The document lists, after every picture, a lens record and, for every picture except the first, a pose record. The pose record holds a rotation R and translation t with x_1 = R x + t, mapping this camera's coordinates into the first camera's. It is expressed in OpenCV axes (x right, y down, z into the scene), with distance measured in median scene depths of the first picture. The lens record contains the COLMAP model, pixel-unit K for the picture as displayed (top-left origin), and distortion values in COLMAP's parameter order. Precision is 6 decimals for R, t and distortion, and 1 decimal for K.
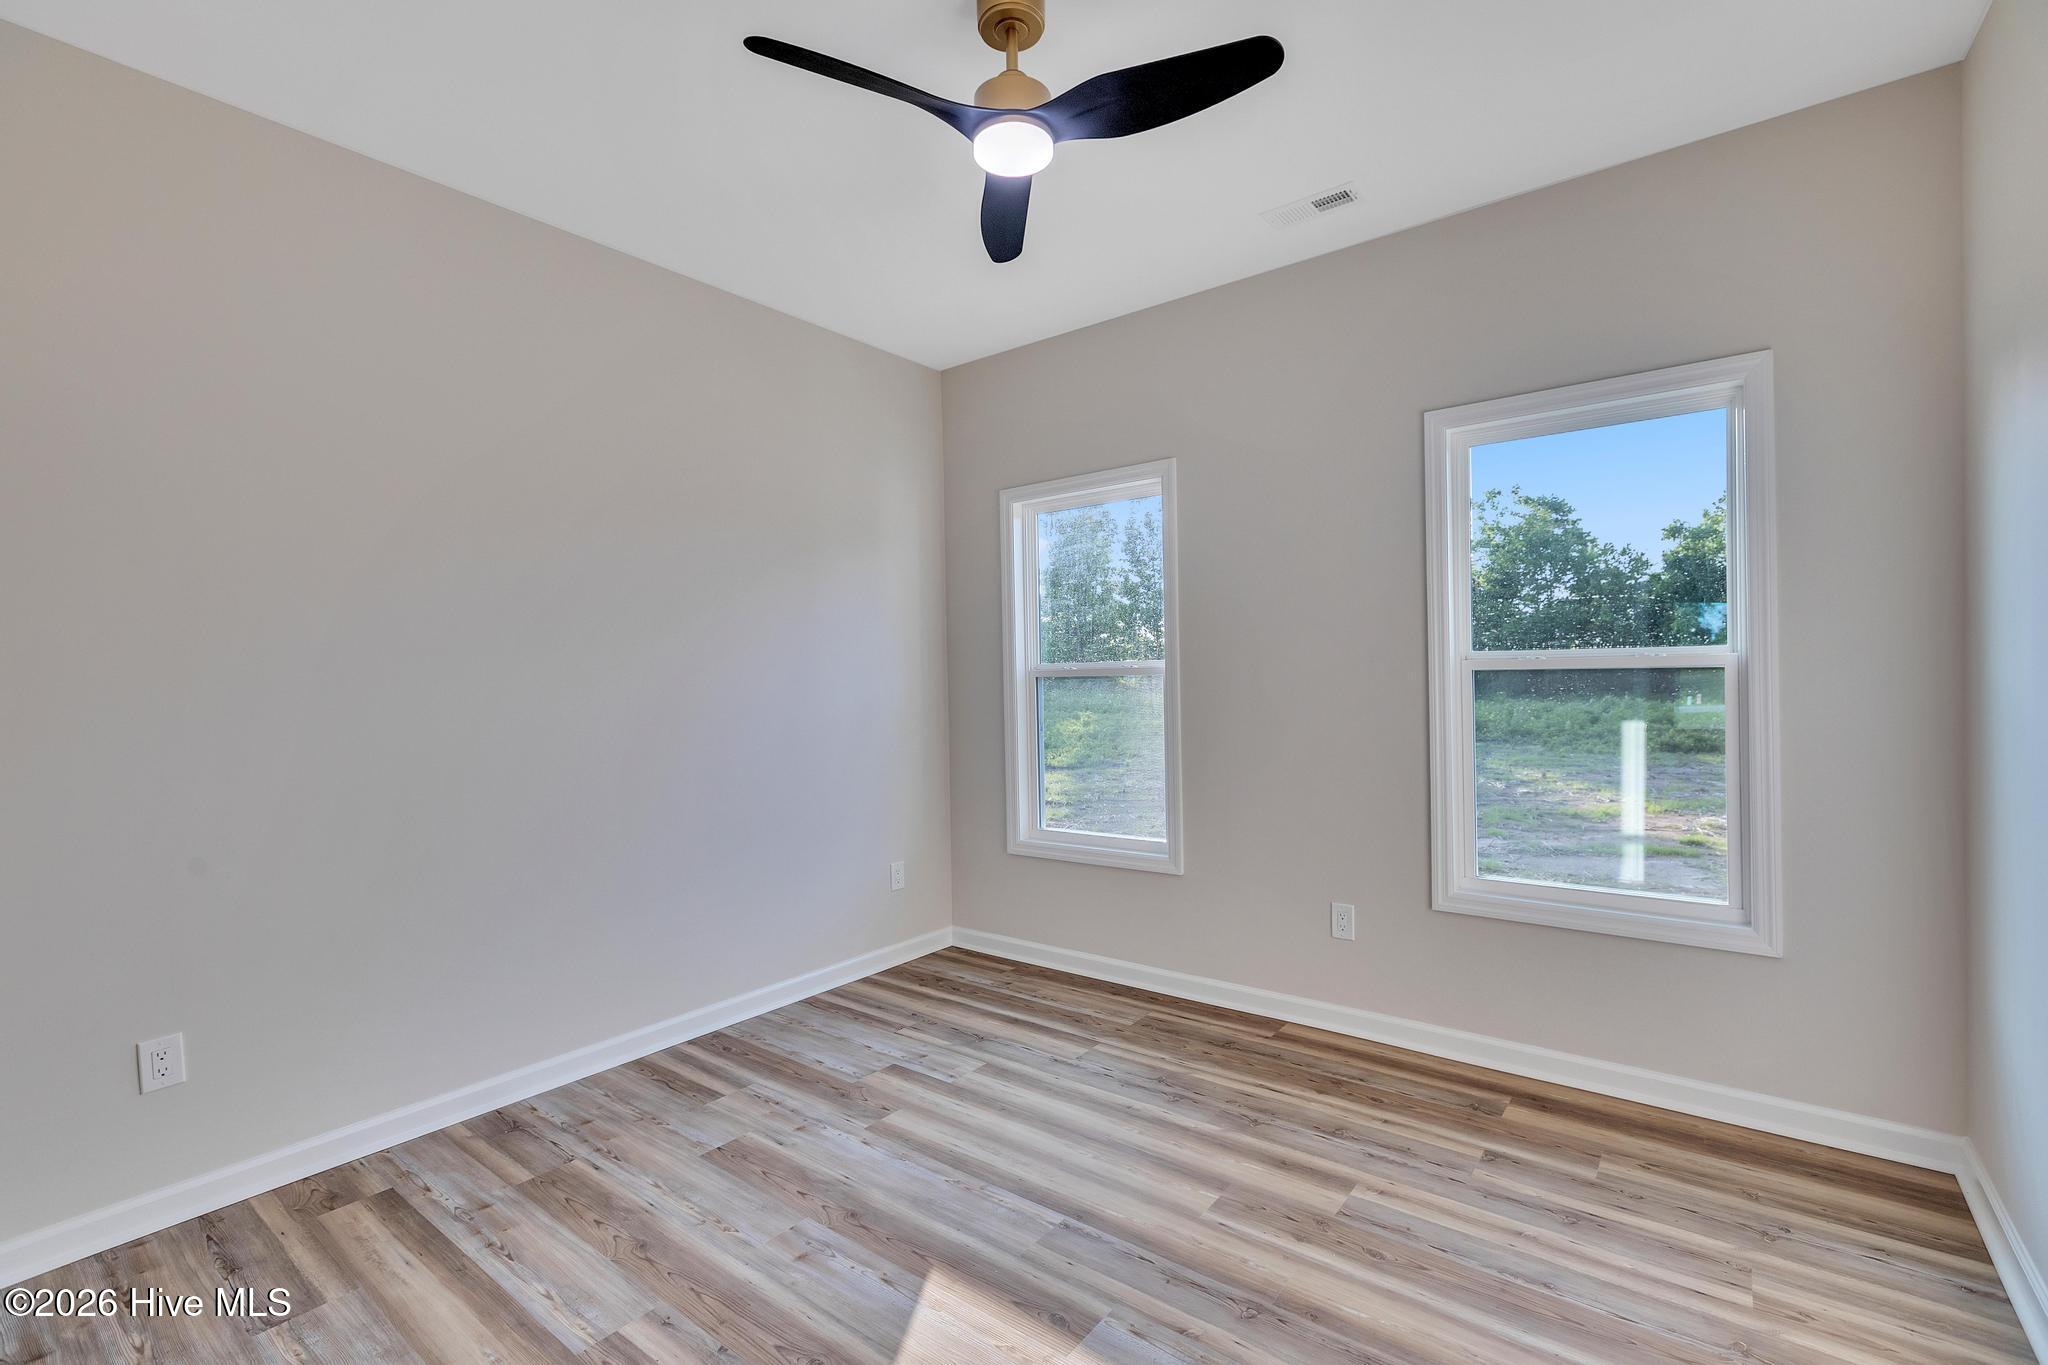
lens RADIAL K [[910.1, 0, 1026.6], [0, 910.1, 682.9], [0, 0, 1]] dist [-0.000400, -0.000607]
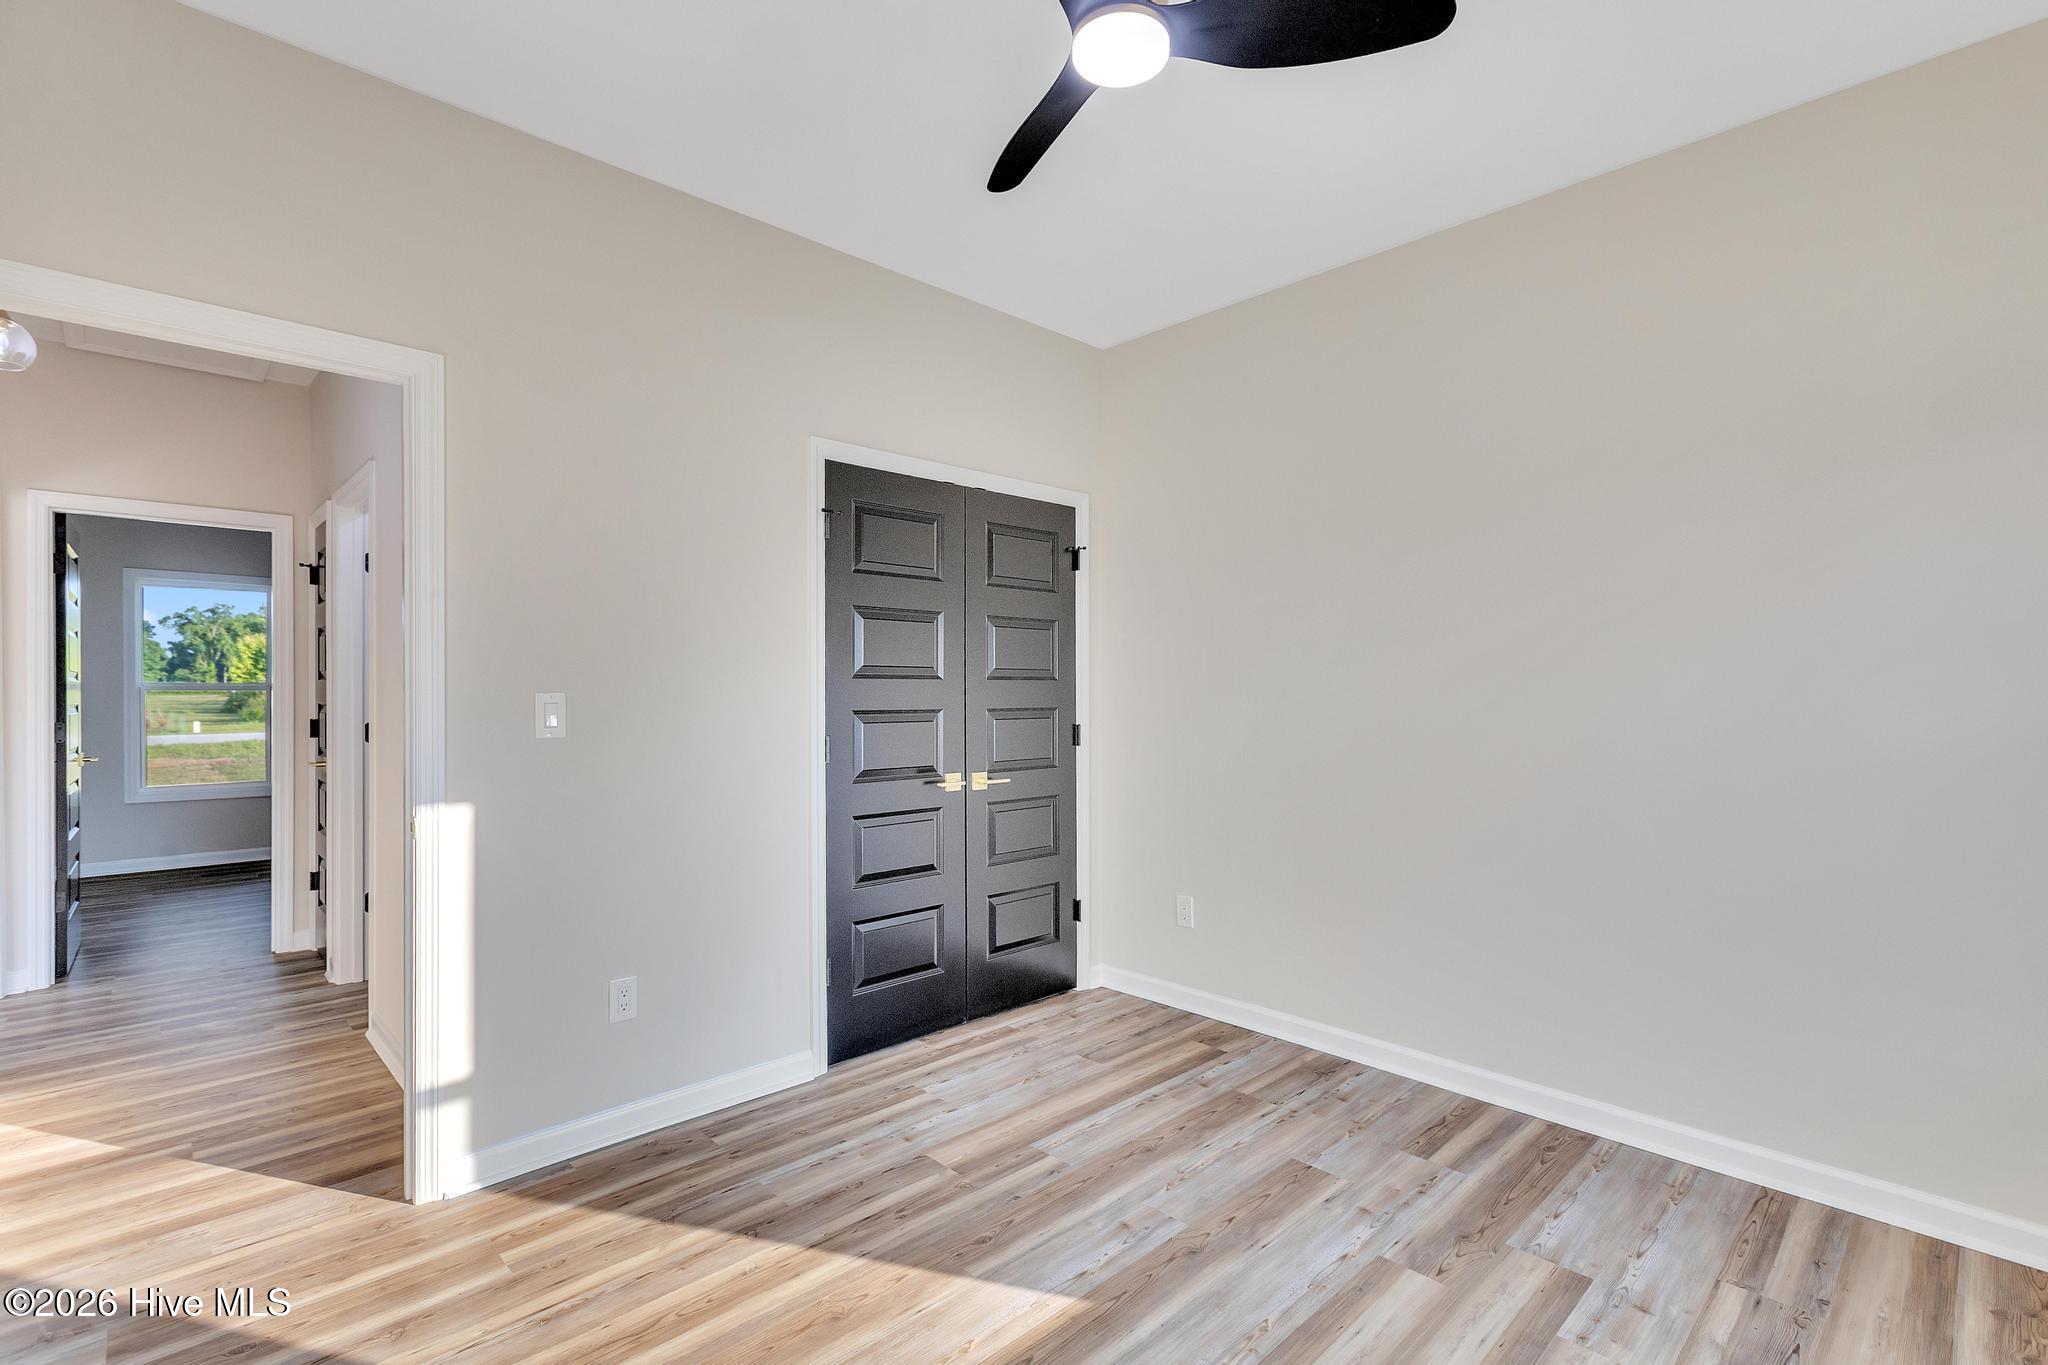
lens RADIAL K [[910.1, 0, 1026.6], [0, 910.1, 682.9], [0, 0, 1]] dist [-0.000400, -0.000607]
pose [[-0.121003, 0.013274, -0.992563, 0.695157], [-0.009516, 0.999849, 0.014532, -0.024722], [0.992606, 0.011204, -0.120859, 0.839473]]
